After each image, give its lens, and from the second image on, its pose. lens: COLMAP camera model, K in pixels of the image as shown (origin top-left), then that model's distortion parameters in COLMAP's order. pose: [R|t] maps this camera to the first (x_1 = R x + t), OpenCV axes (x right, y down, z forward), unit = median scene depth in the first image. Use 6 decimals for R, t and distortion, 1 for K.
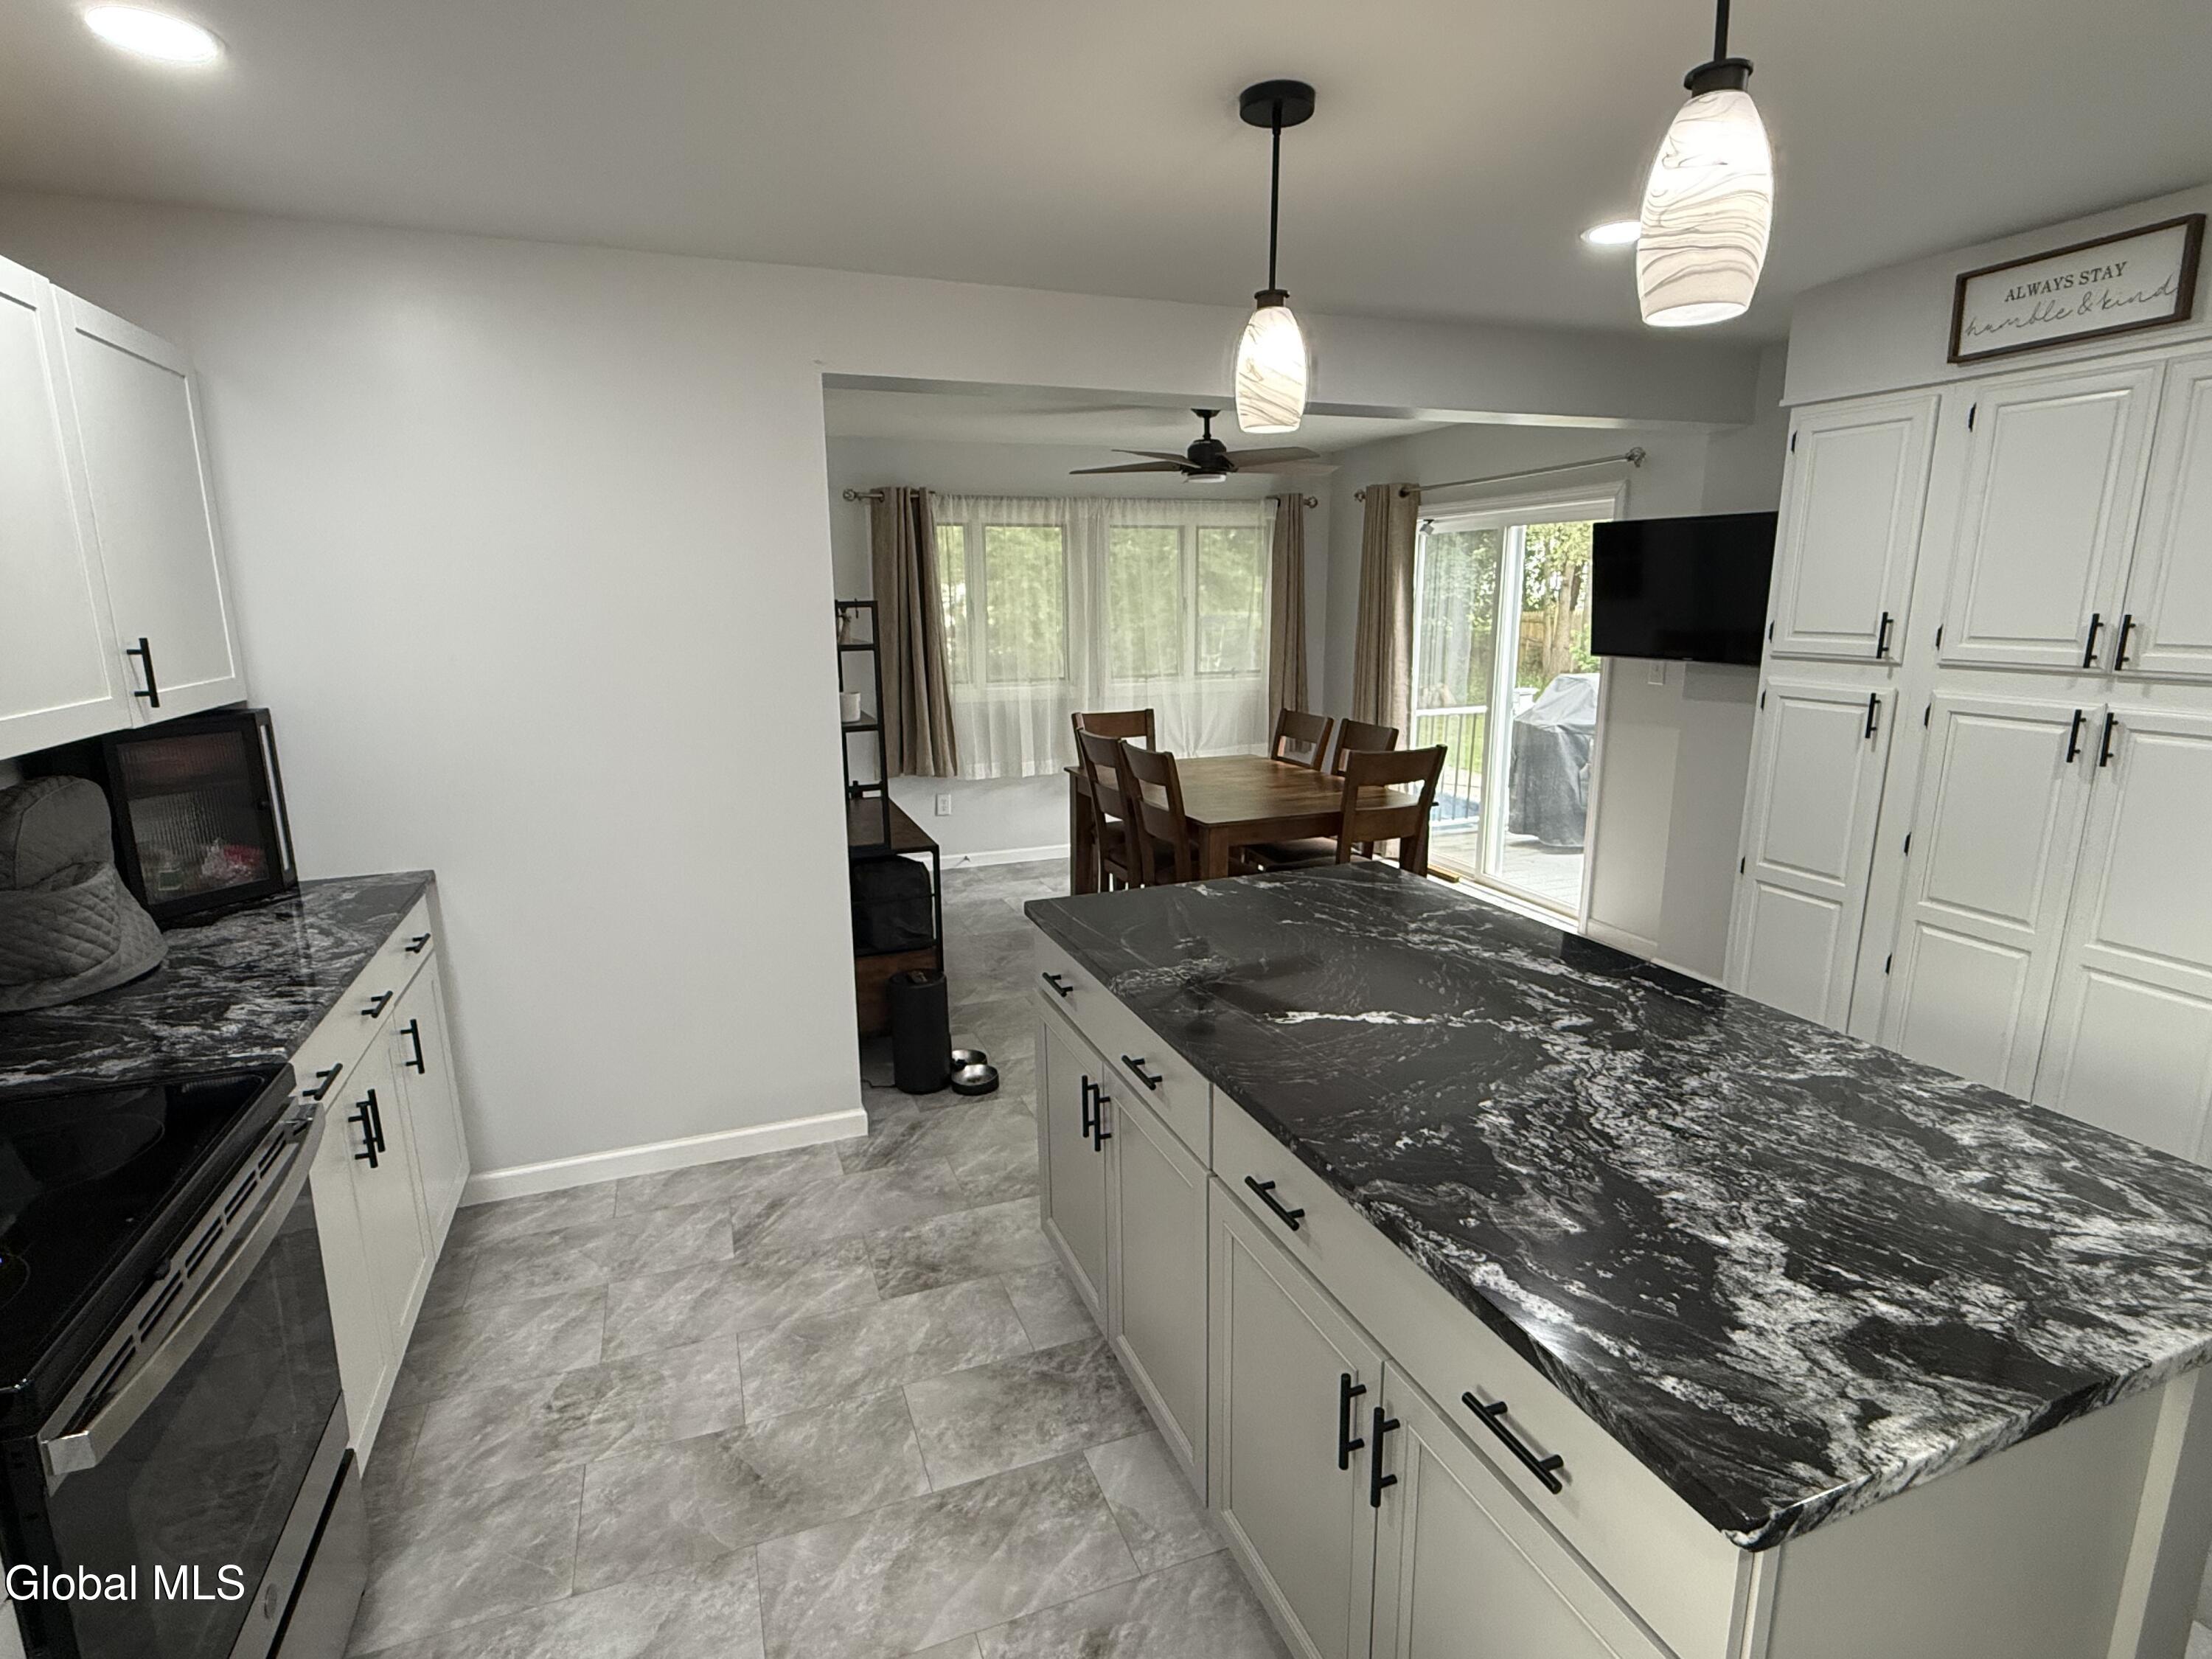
lens RADIAL K [[1107.4, 0, 1098.8], [0, 1107.4, 835.4], [0, 0, 1]] dist [0.000480, 0.000047]
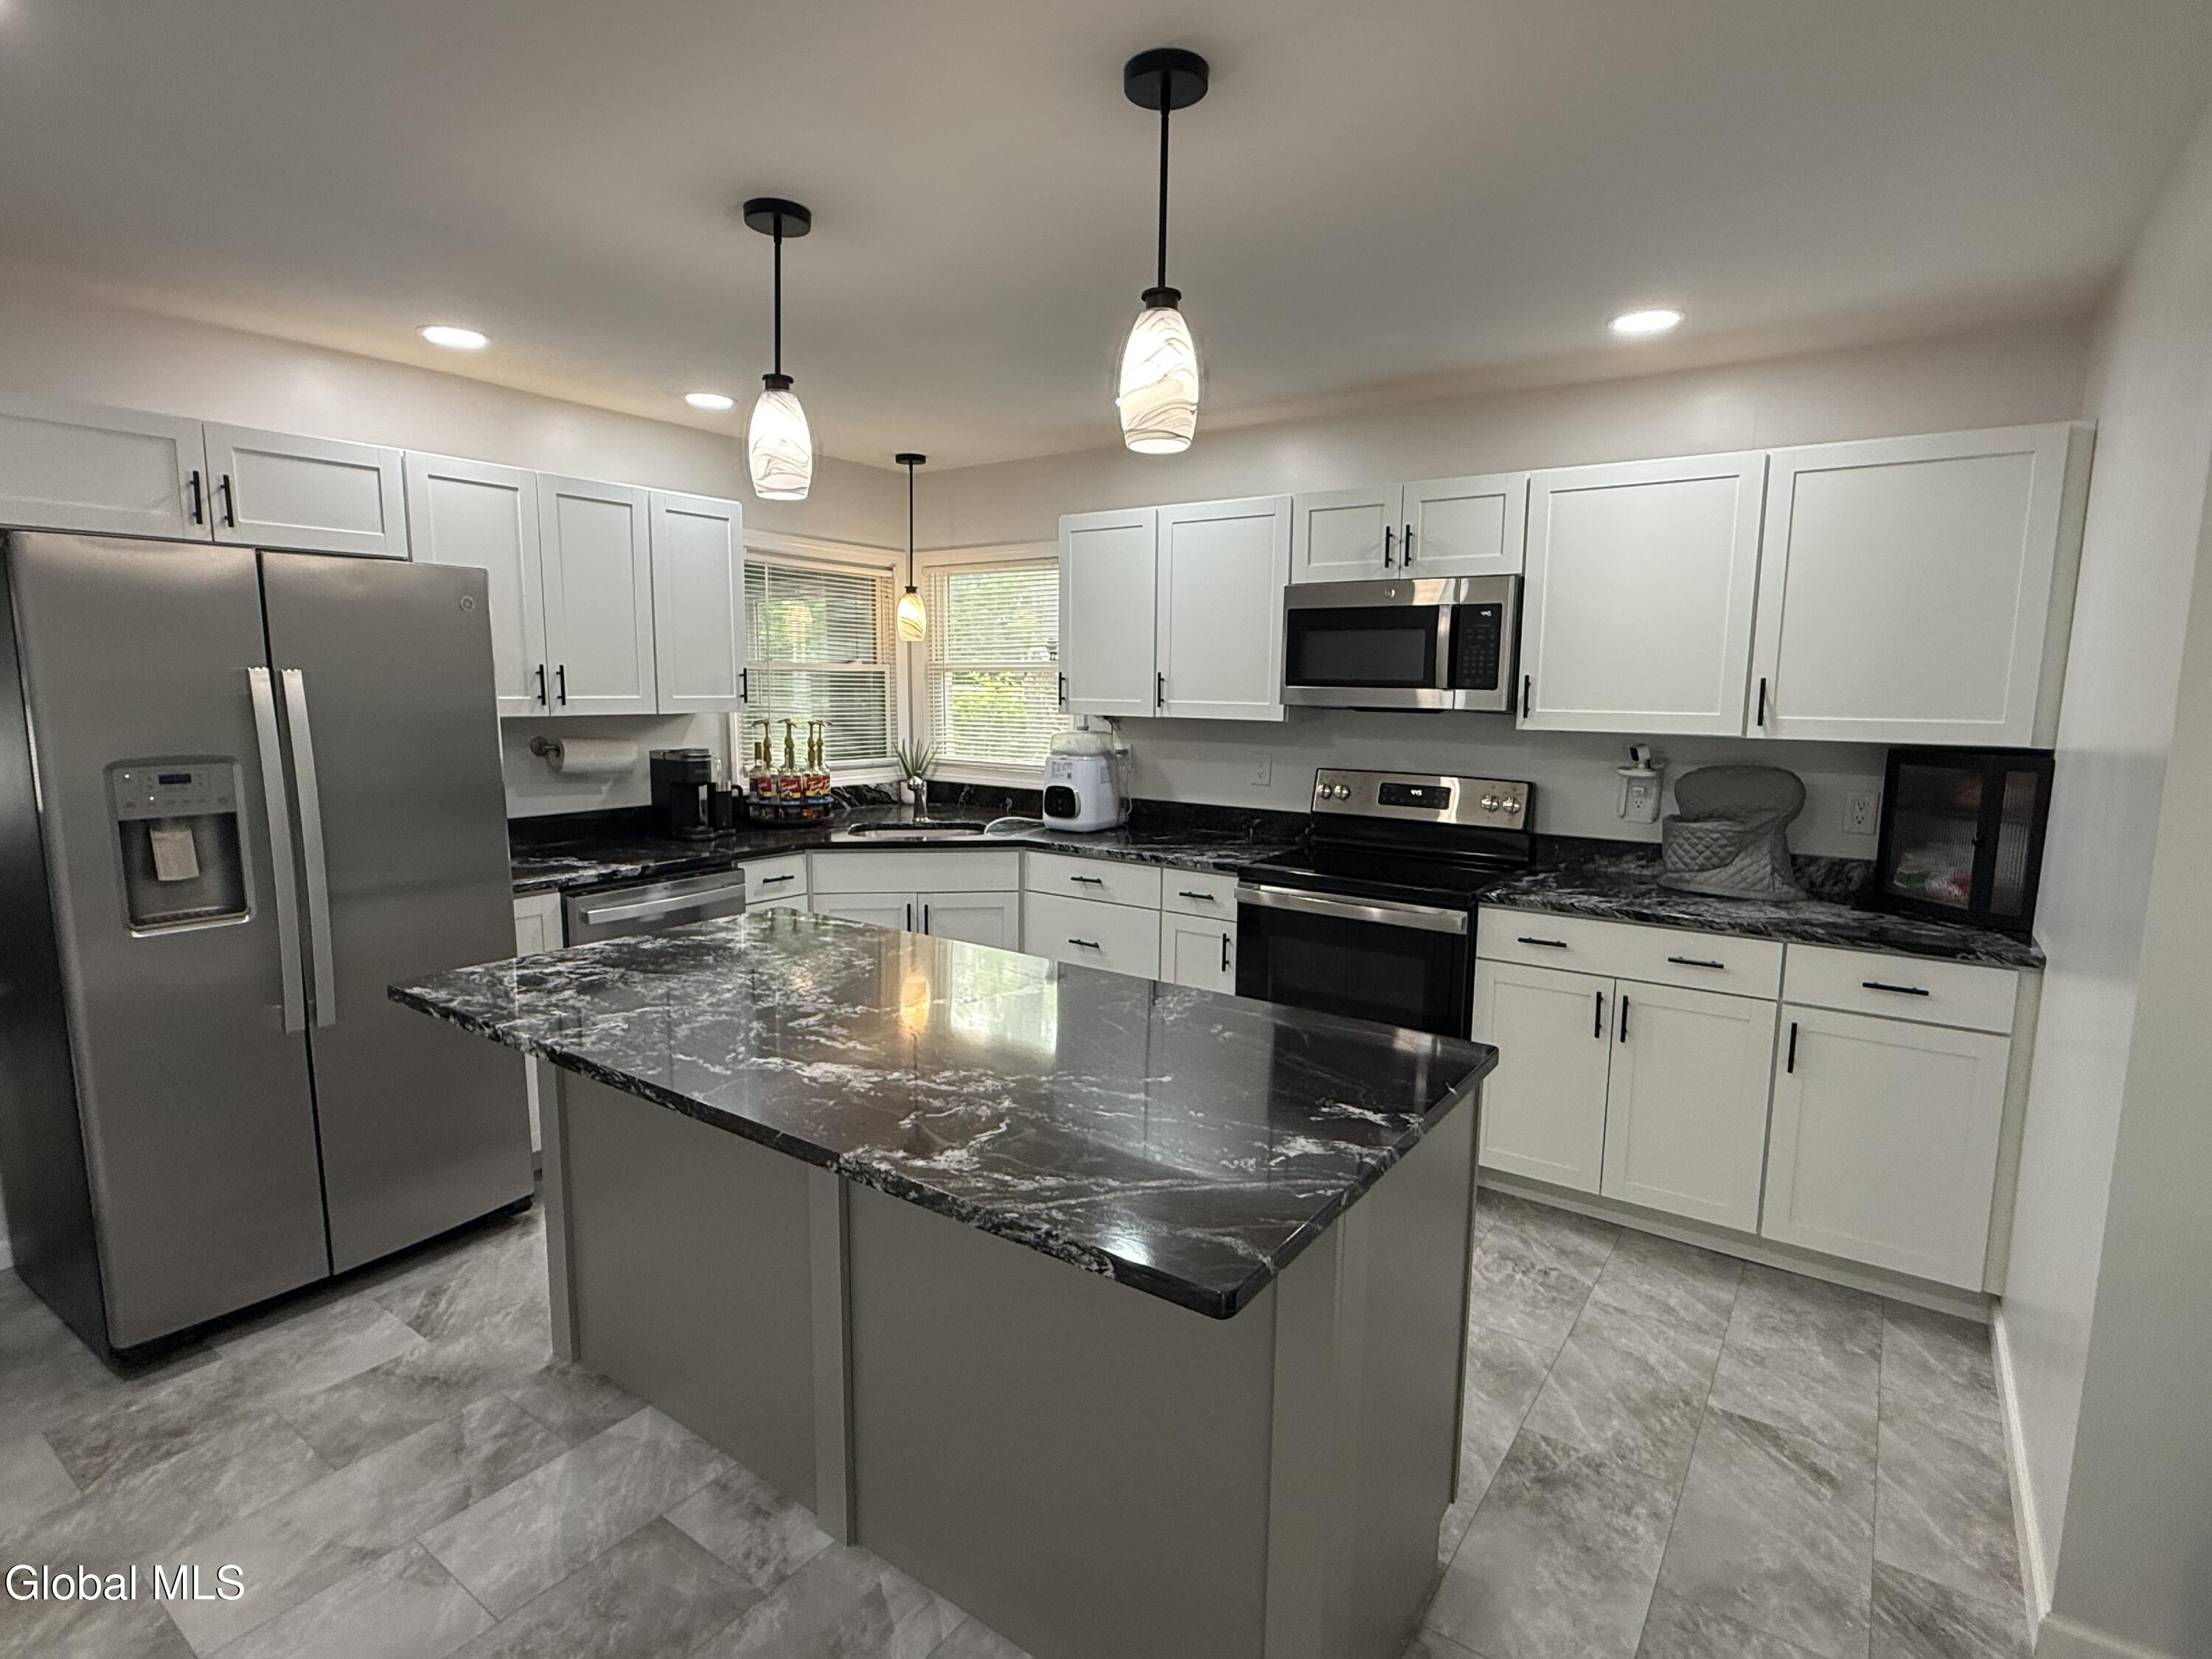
lens RADIAL K [[1107.4, 0, 1100.3], [0, 1107.4, 827.2], [0, 0, 1]] dist [0.000480, 0.000047]
pose [[-0.828687, 0.078198, -0.554223, 0.619496], [-0.121288, 0.941576, 0.314204, -0.312856], [0.546413, 0.327597, -0.770787, 1.543192]]
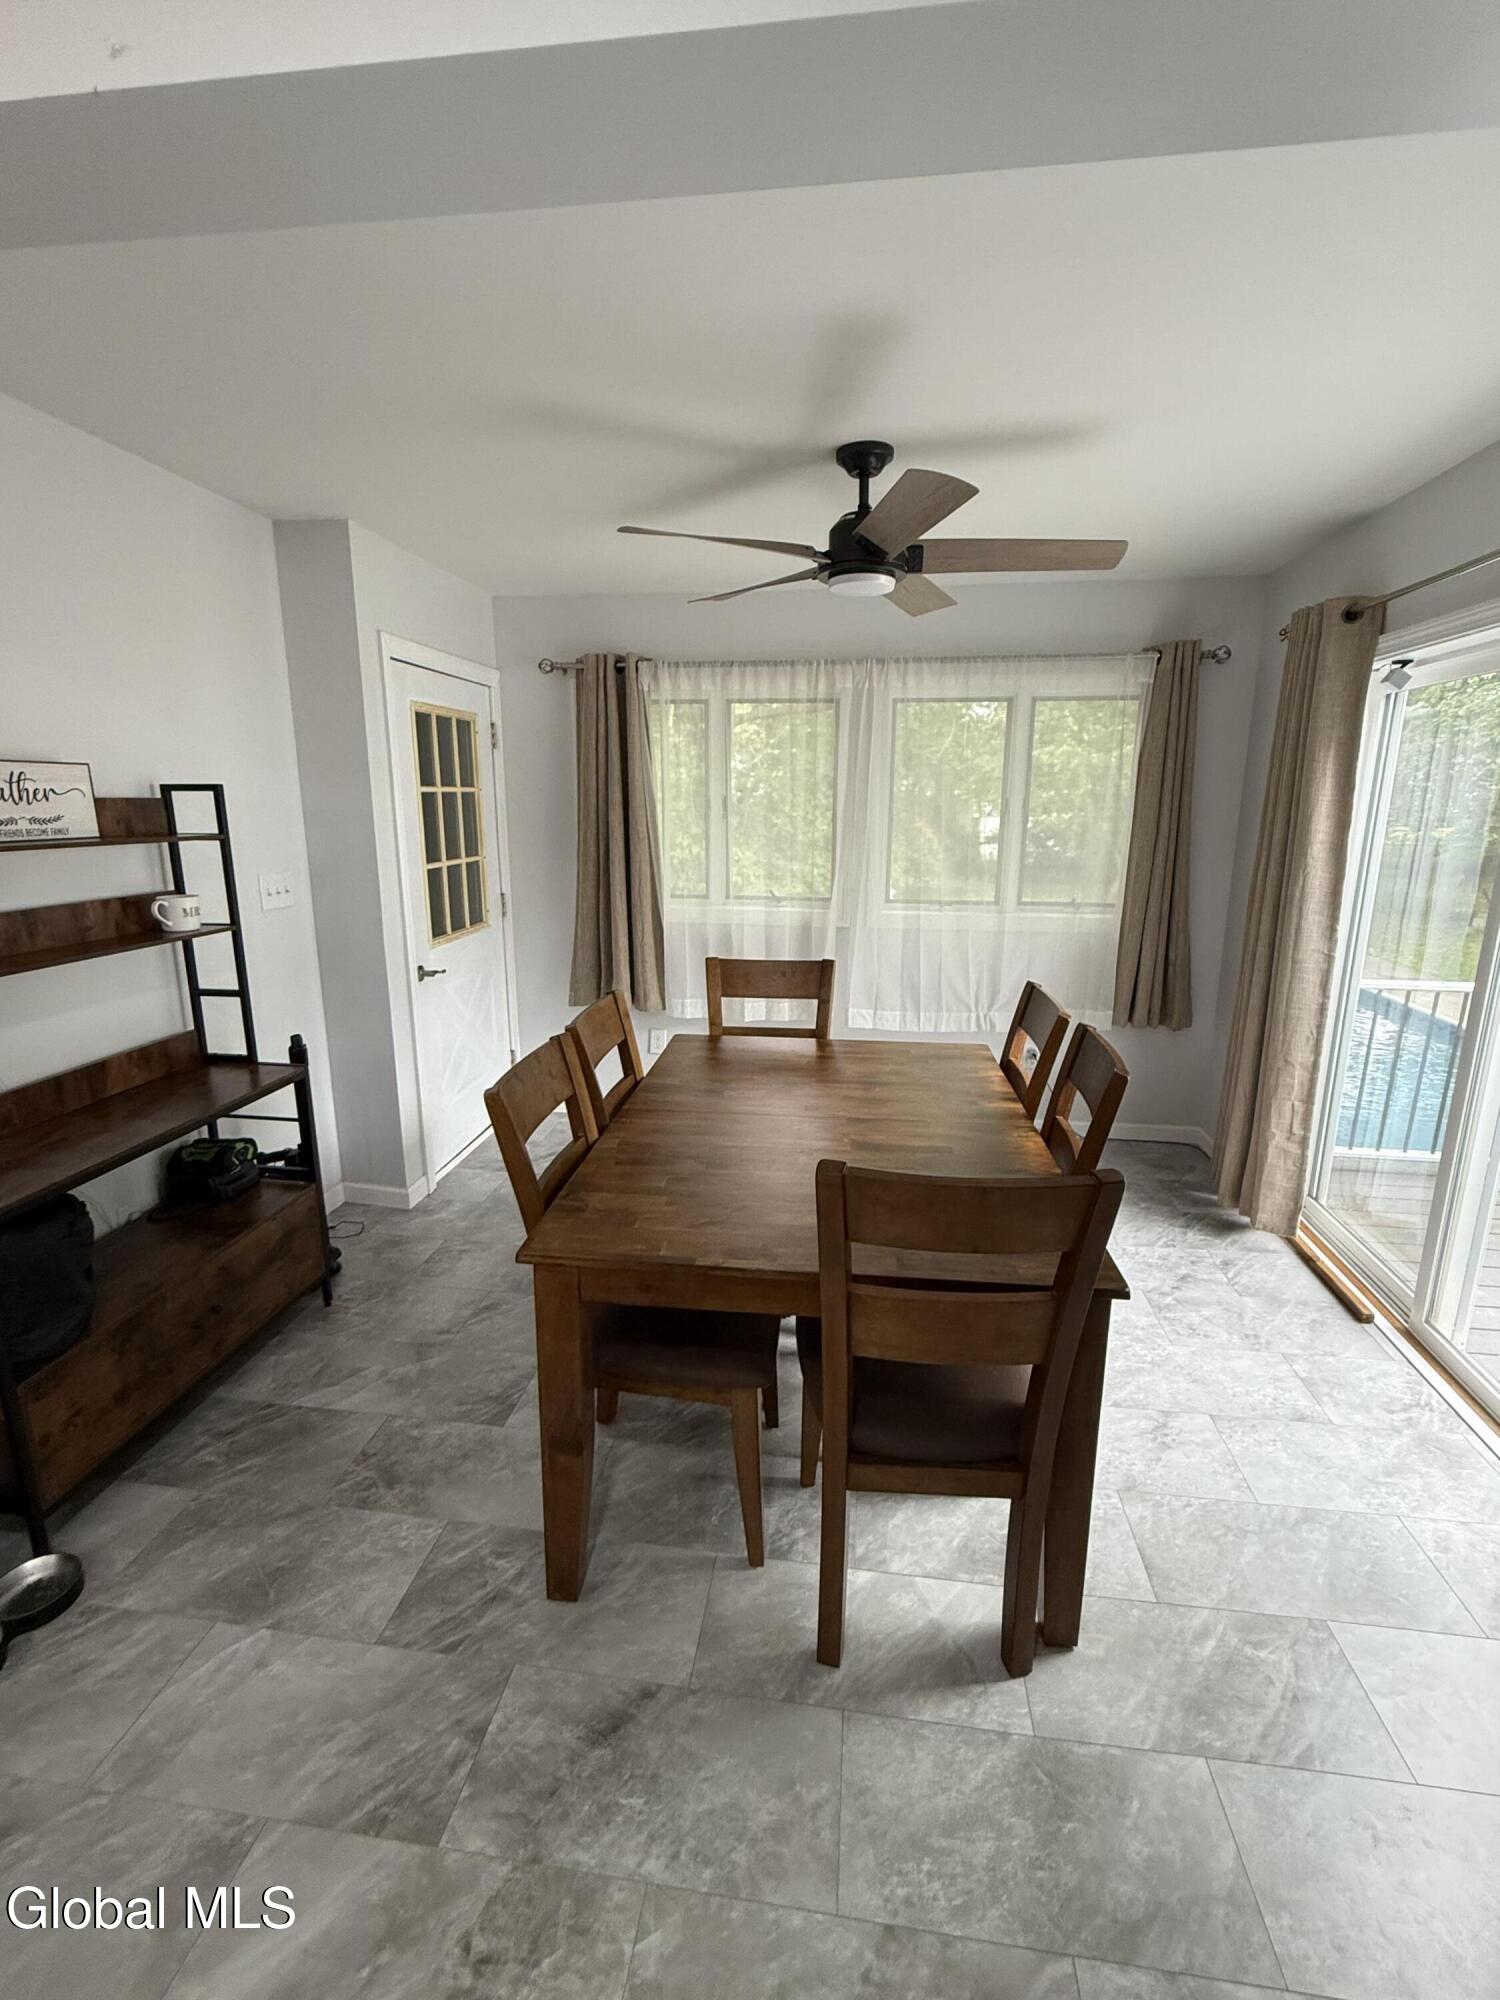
lens RADIAL K [[873.6, 0, 754.3], [0, 873.6, 1000.7], [0, 0, 1]] dist [0.002158, 0.000011]
pose [[0.885078, 0.118855, -0.450012, 0.272160], [-0.114891, 0.992717, 0.036226, -0.113090], [0.451040, 0.019640, 0.892287, 0.555507]]
